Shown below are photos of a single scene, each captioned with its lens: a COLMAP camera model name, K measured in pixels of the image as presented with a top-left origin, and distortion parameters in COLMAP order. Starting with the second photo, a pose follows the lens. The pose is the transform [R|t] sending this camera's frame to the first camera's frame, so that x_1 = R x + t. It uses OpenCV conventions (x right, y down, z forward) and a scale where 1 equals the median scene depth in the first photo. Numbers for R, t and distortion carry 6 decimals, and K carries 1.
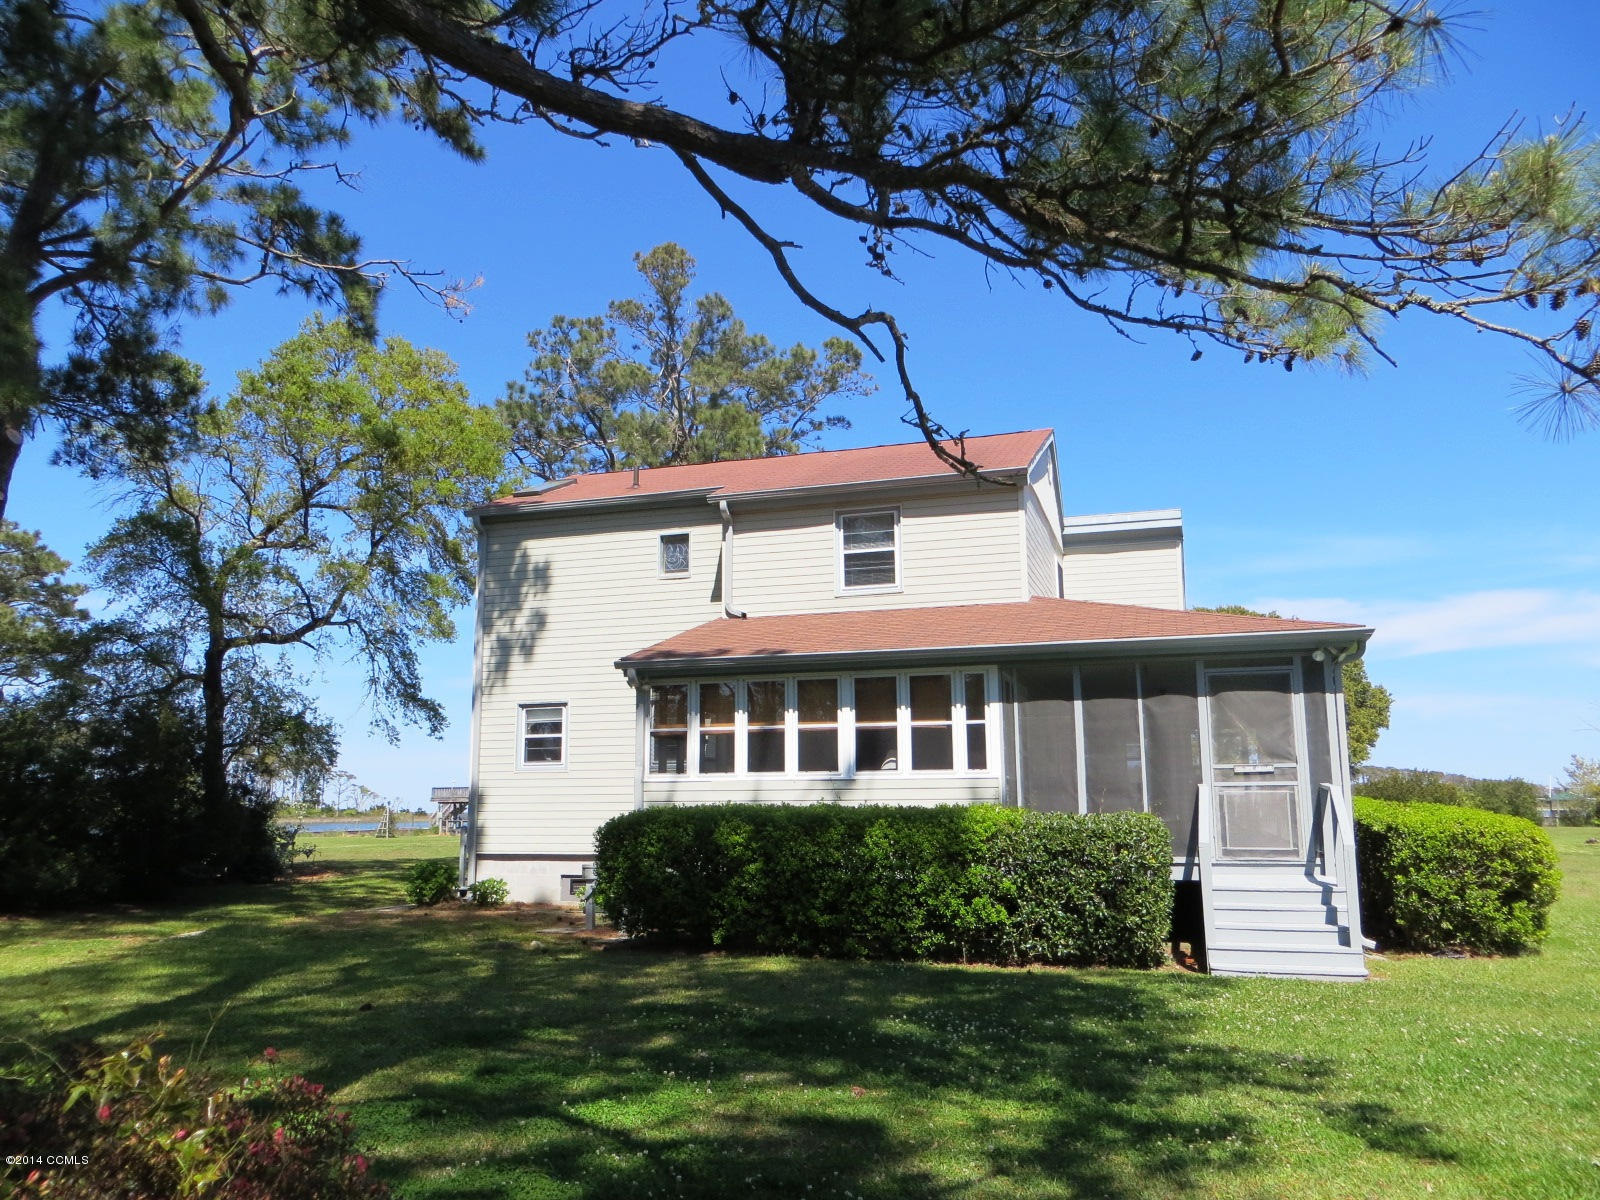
lens RADIAL K [[1200.9, 0, 792.8], [0, 1200.9, 600.6], [0, 0, 1]] dist [-0.004577, -0.005158]
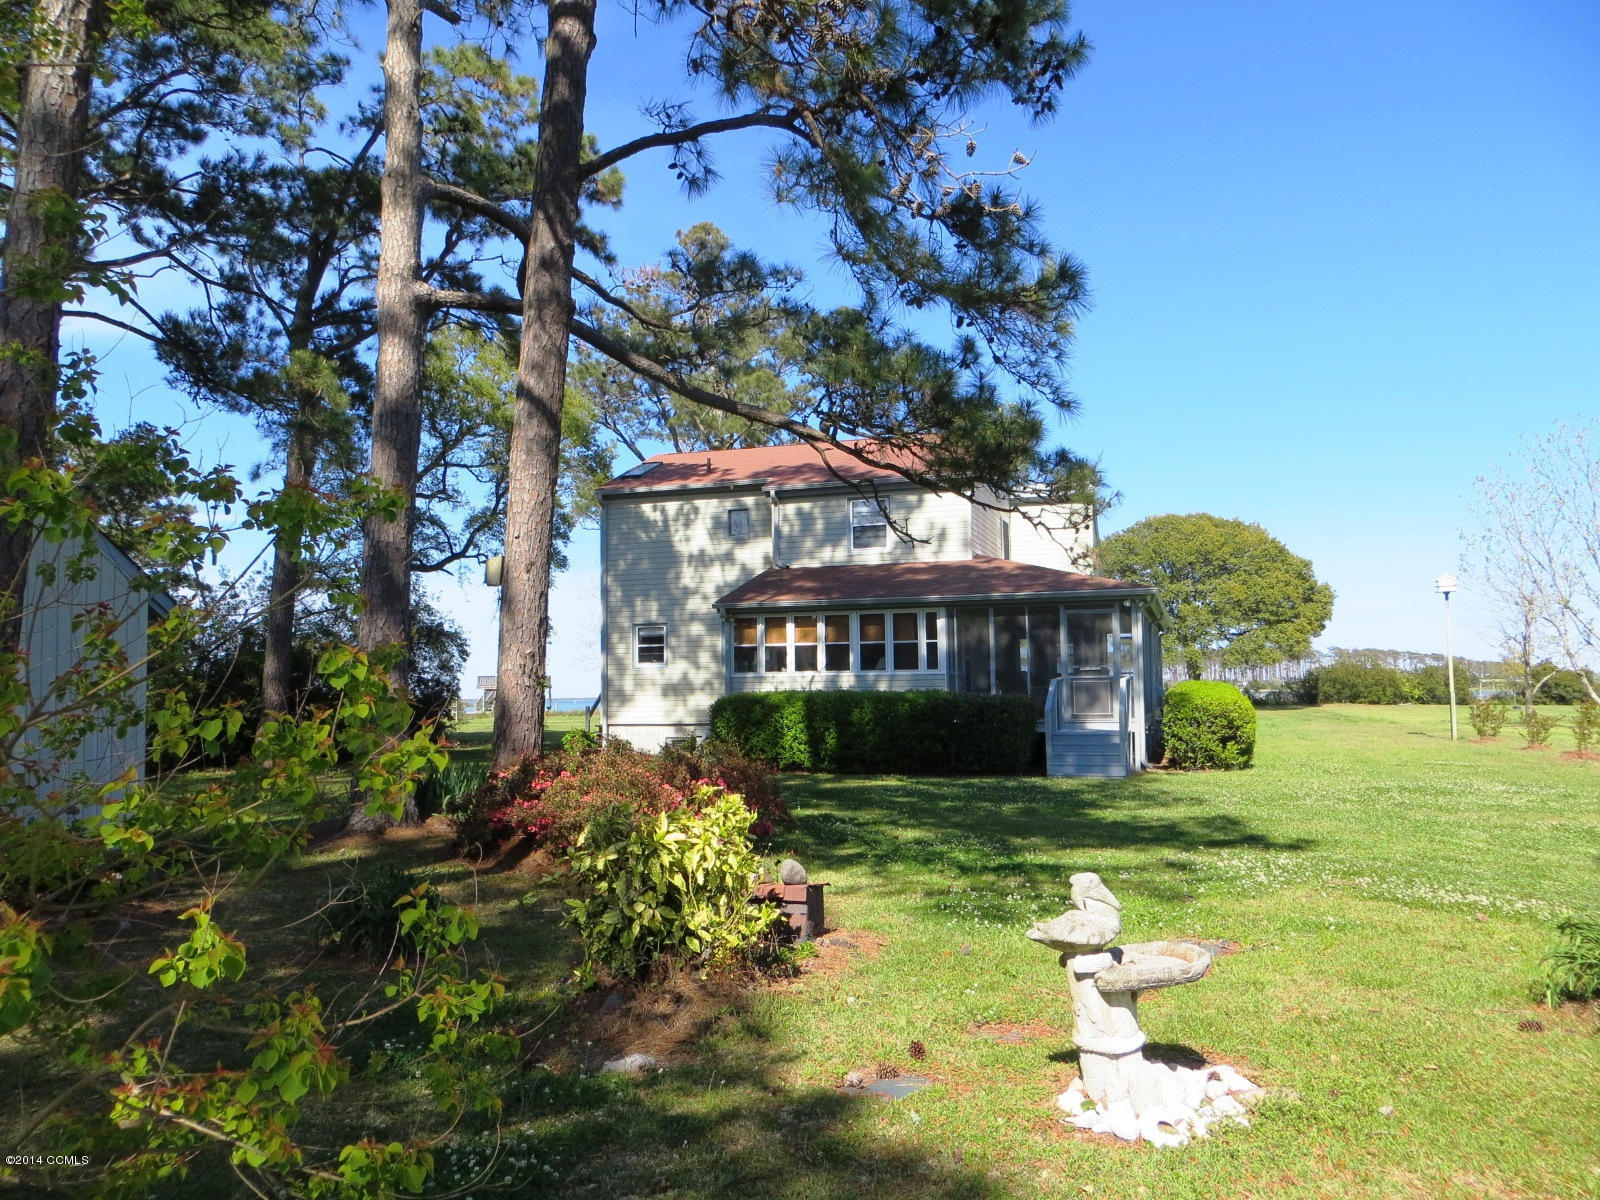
lens RADIAL K [[1200.9, 0, 803.3], [0, 1200.9, 600.7], [0, 0, 1]] dist [-0.004577, -0.005158]
pose [[0.999981, -0.006125, -0.000755, -0.012550], [0.006169, 0.995485, 0.094717, -0.055608], [0.000172, -0.094720, 0.995504, -0.321057]]
